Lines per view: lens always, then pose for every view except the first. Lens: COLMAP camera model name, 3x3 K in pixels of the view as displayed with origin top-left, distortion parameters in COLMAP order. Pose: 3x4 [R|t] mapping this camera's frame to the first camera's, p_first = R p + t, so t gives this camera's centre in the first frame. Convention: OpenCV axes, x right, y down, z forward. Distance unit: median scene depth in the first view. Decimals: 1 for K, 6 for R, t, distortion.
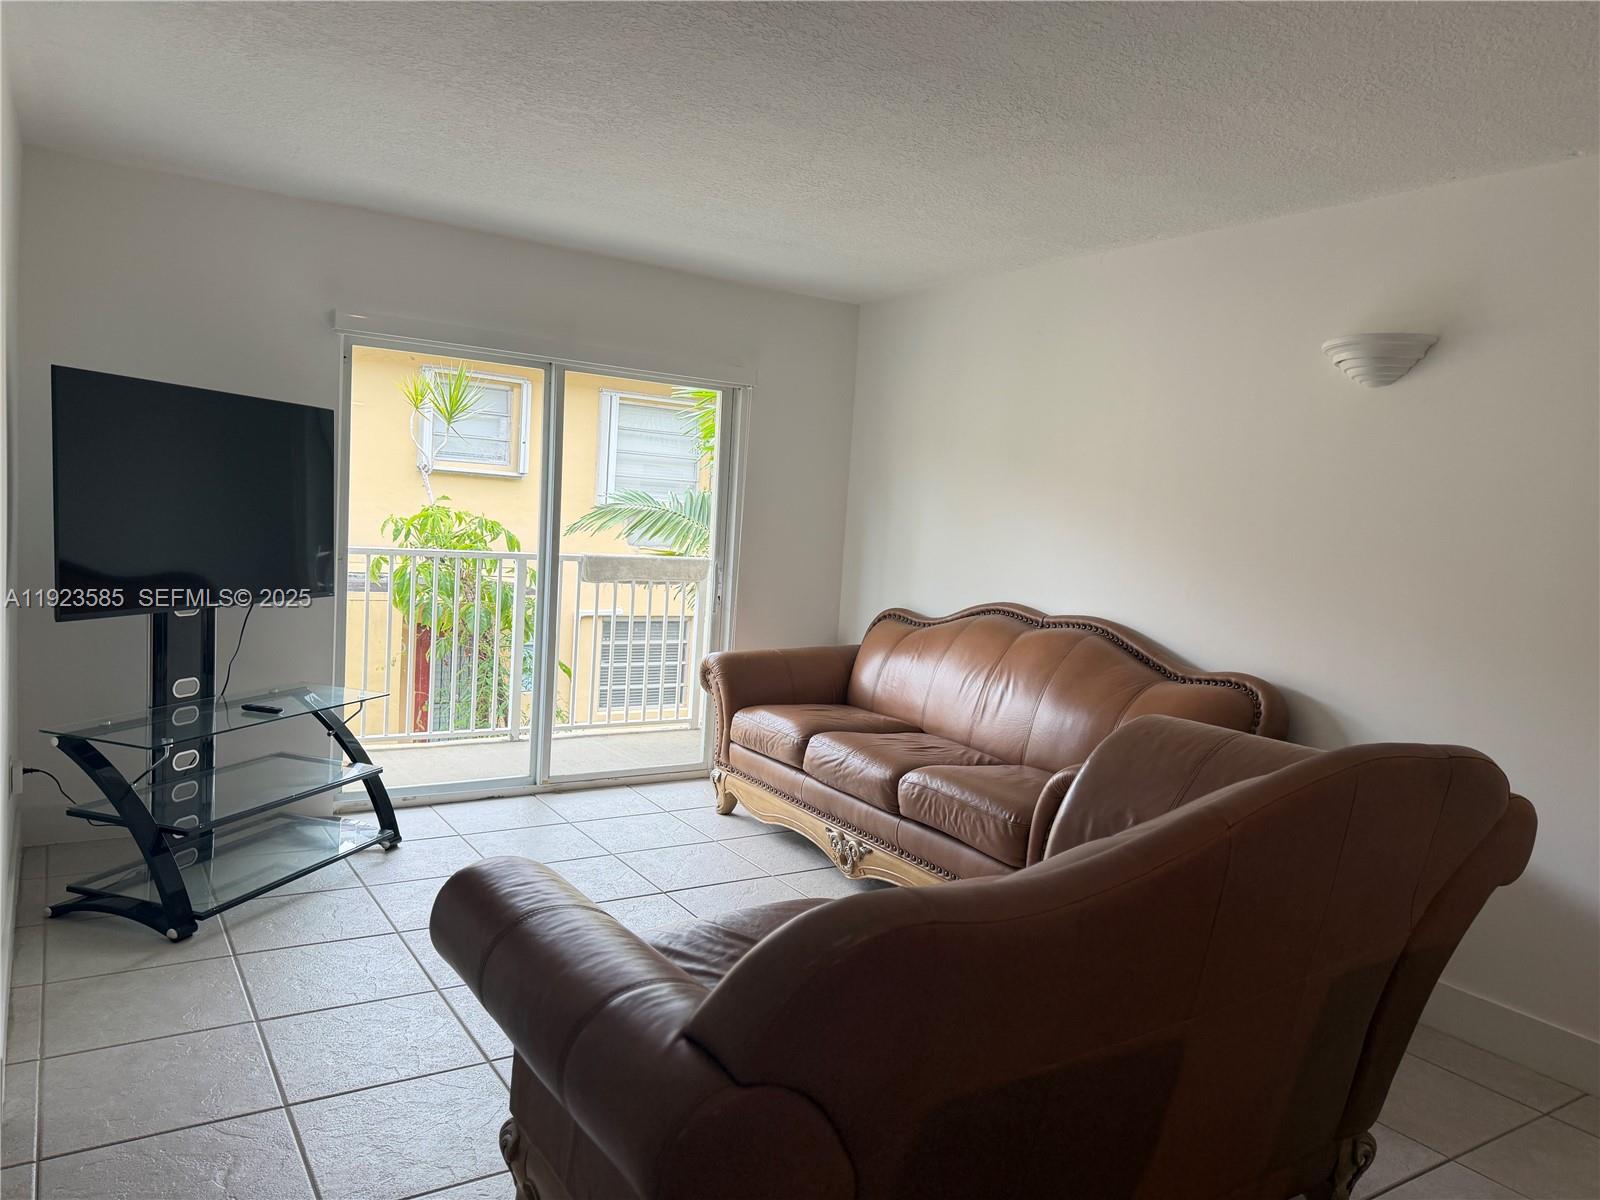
lens RADIAL K [[1131.7, 0, 800.0], [0, 1131.7, 600.0], [0, 0, 1]] dist [0.059655, -0.001019]
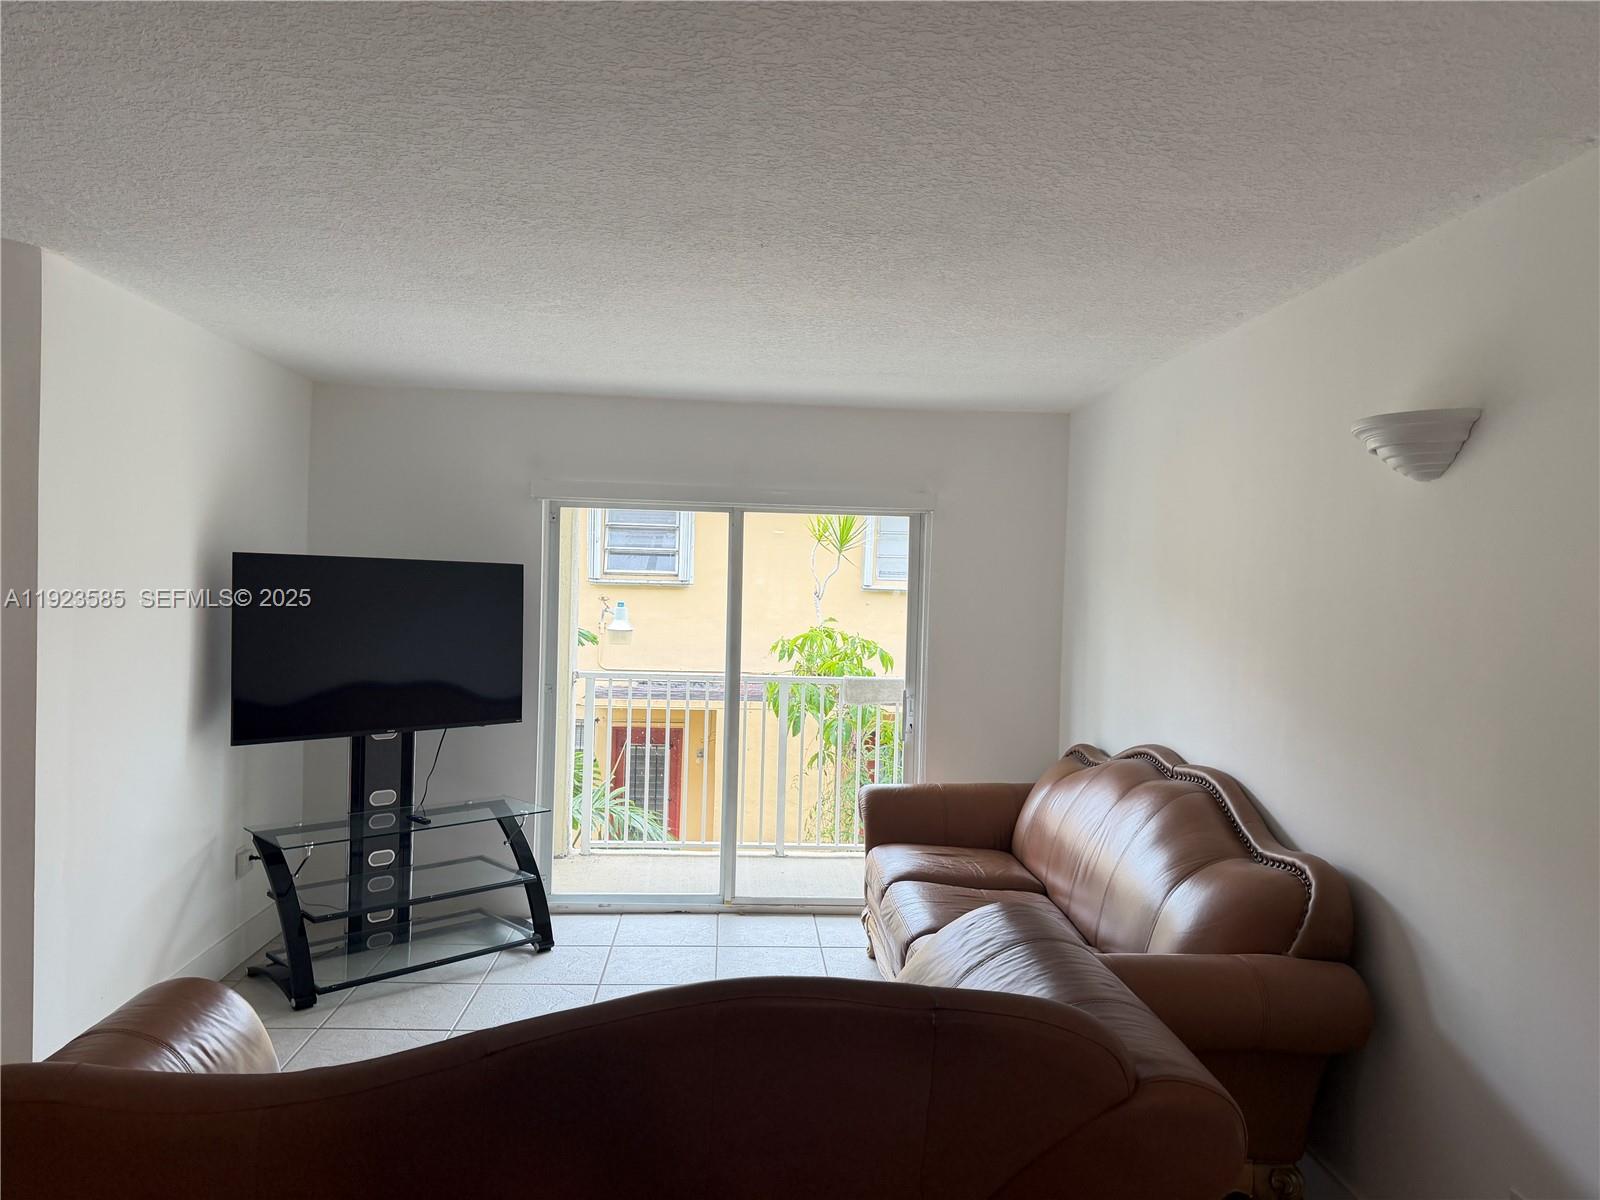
lens RADIAL K [[1131.7, 0, 800.0], [0, 1131.7, 600.0], [0, 0, 1]] dist [0.059655, -0.001019]
pose [[0.869558, -0.033181, -0.492714, 0.390360], [-0.011850, 0.996051, -0.087990, -0.027581], [0.493688, 0.082351, 0.865731, 0.115987]]
